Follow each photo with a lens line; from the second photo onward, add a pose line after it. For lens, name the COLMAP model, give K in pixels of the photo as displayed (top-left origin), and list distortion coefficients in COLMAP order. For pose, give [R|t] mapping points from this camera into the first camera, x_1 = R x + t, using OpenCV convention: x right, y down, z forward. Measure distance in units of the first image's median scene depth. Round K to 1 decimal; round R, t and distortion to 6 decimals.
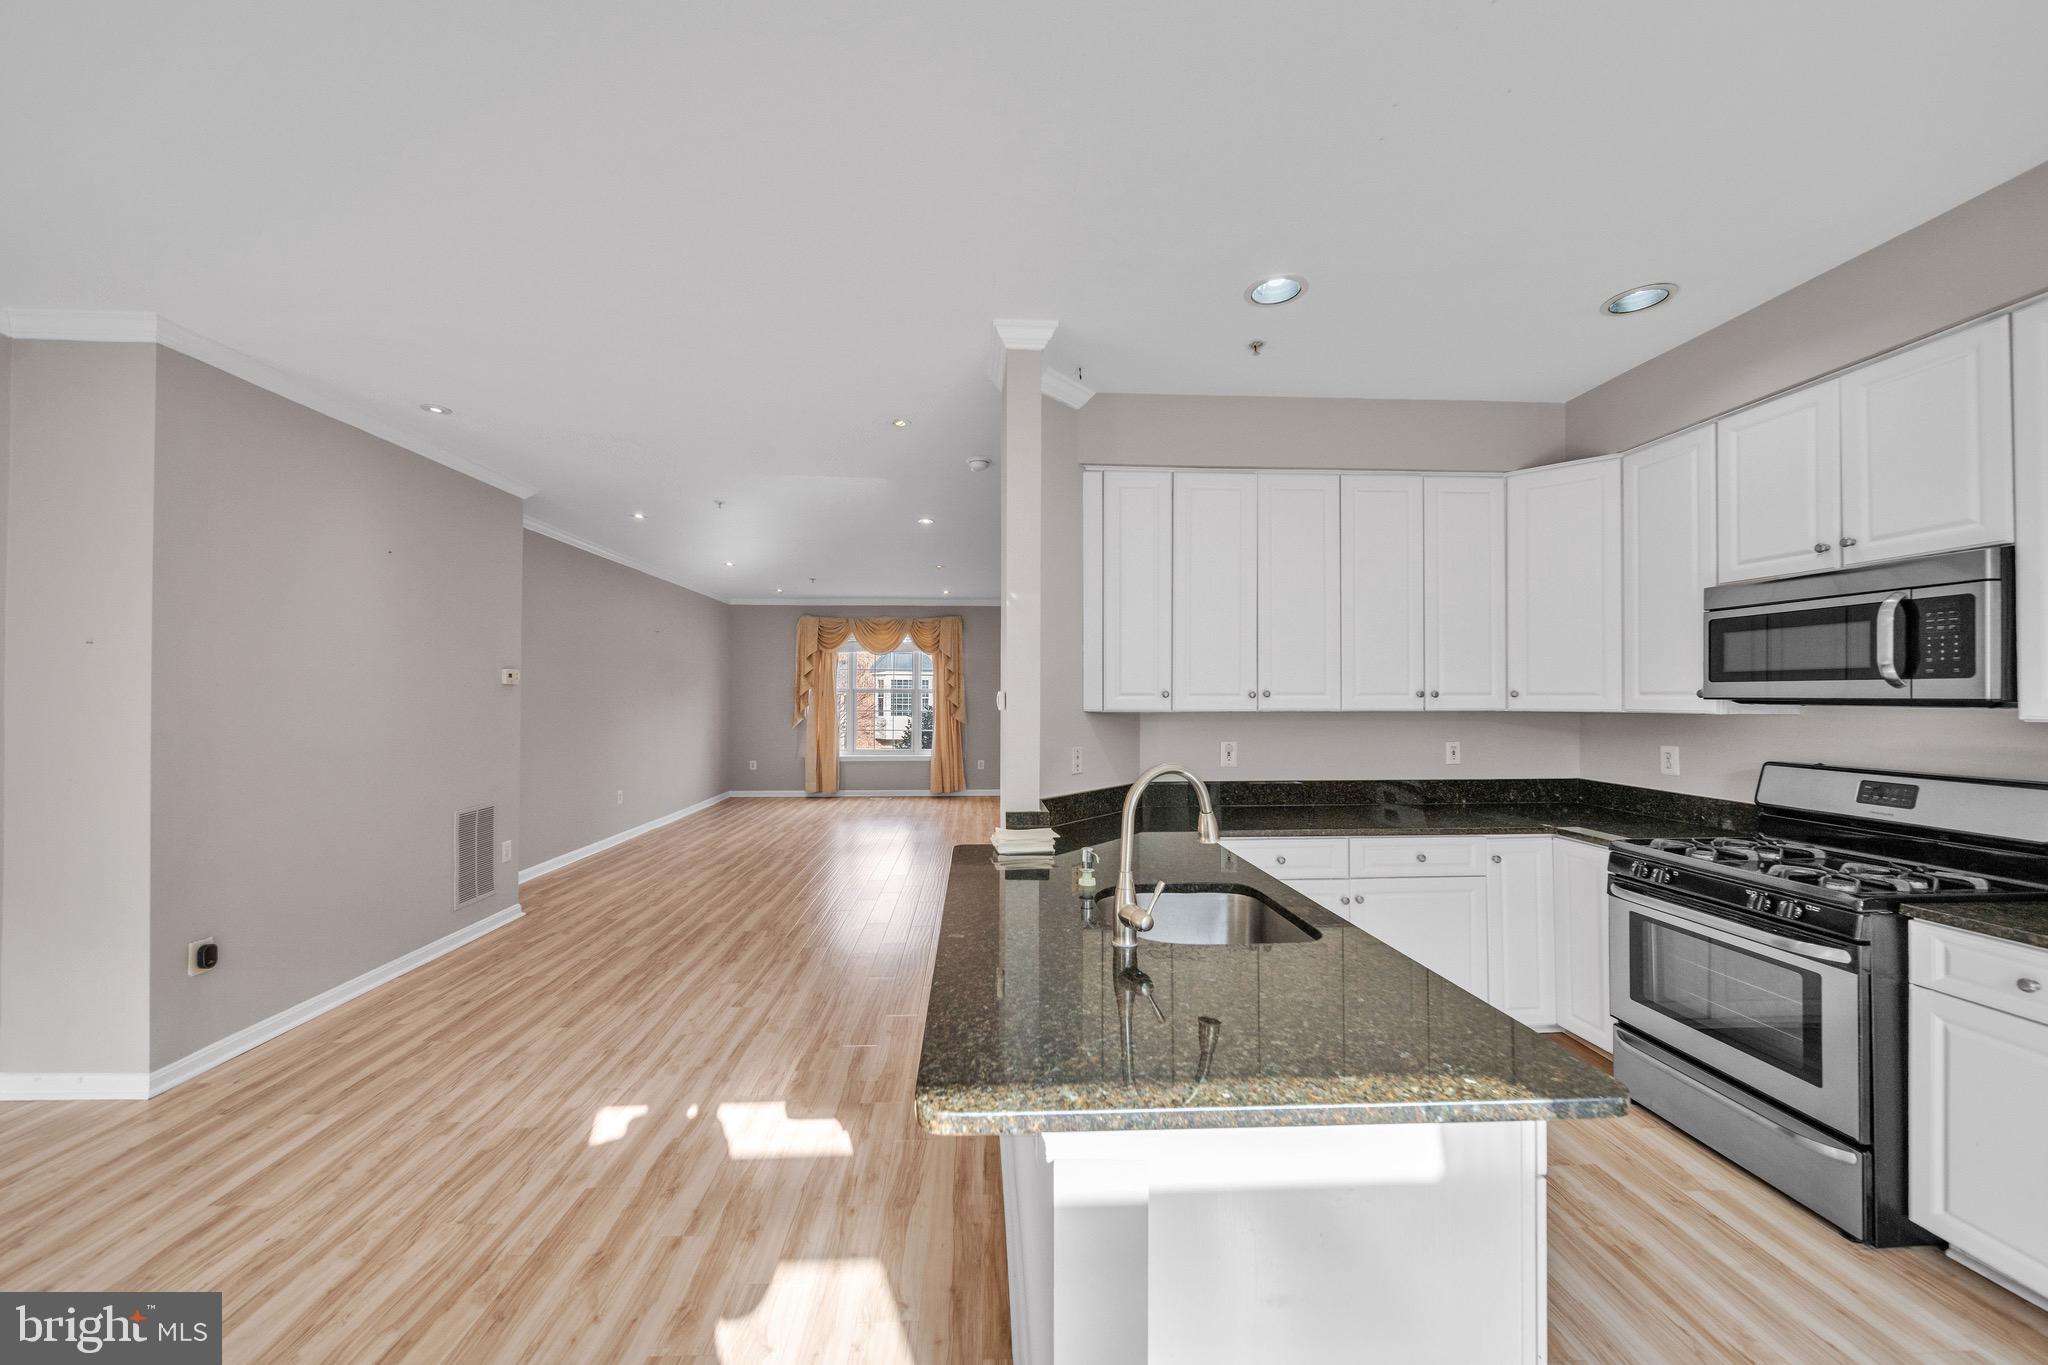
lens RADIAL K [[735.6, 0, 1027.4], [0, 735.6, 686.0], [0, 0, 1]] dist [-0.000803, -0.000193]
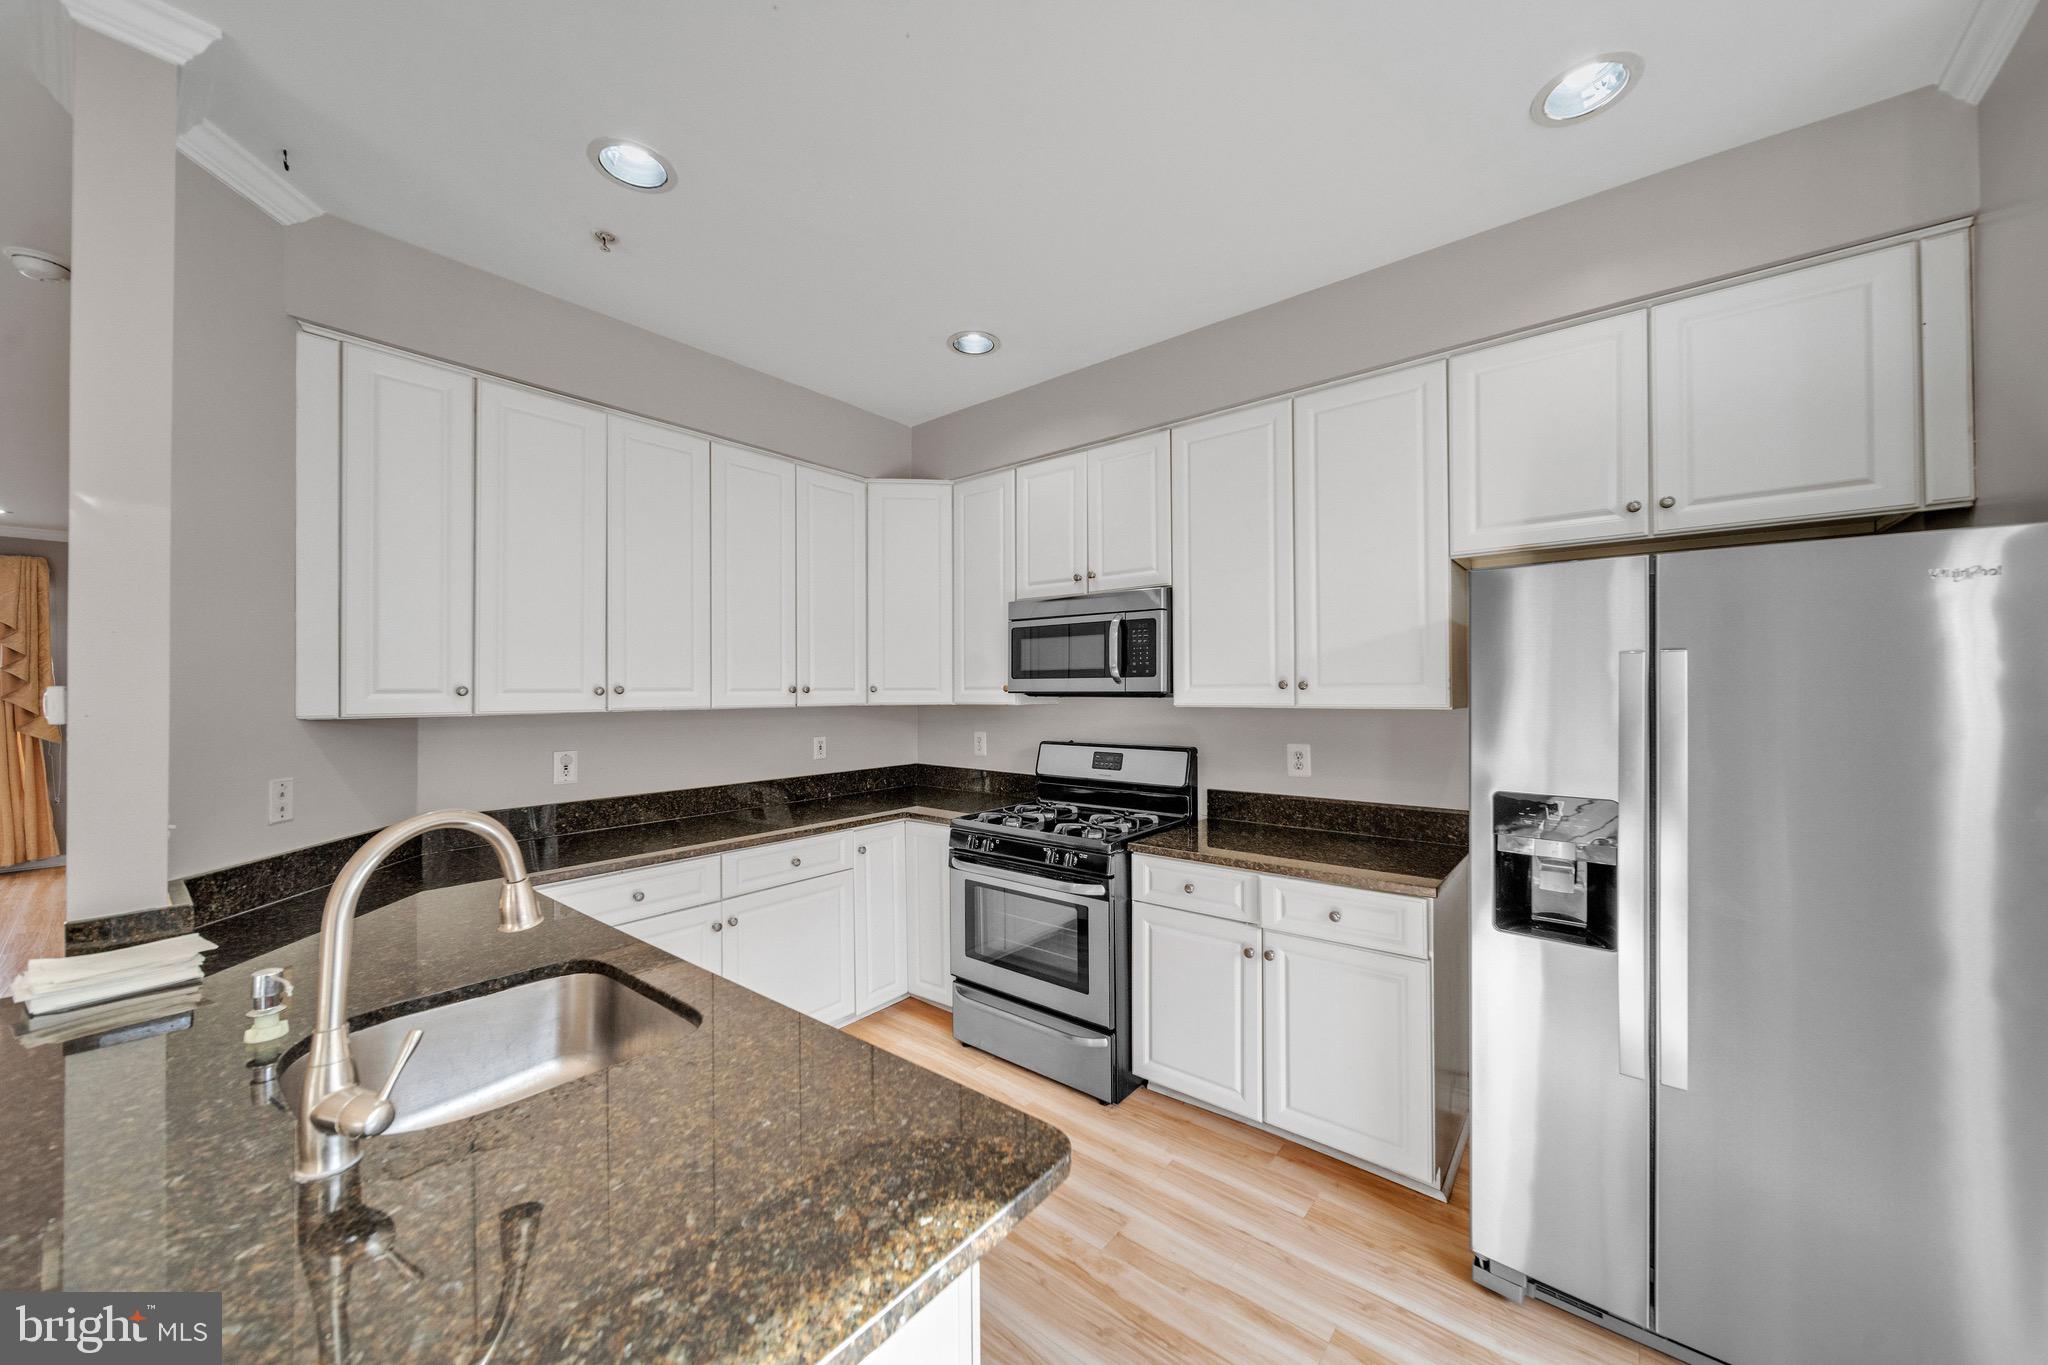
lens RADIAL K [[735.6, 0, 1027.4], [0, 735.6, 686.0], [0, 0, 1]] dist [-0.000803, -0.000193]
pose [[0.680074, -0.000191, 0.733143, 0.053997], [-0.004208, 0.999982, 0.004163, 0.001372], [-0.733131, -0.005916, 0.680061, 0.172248]]
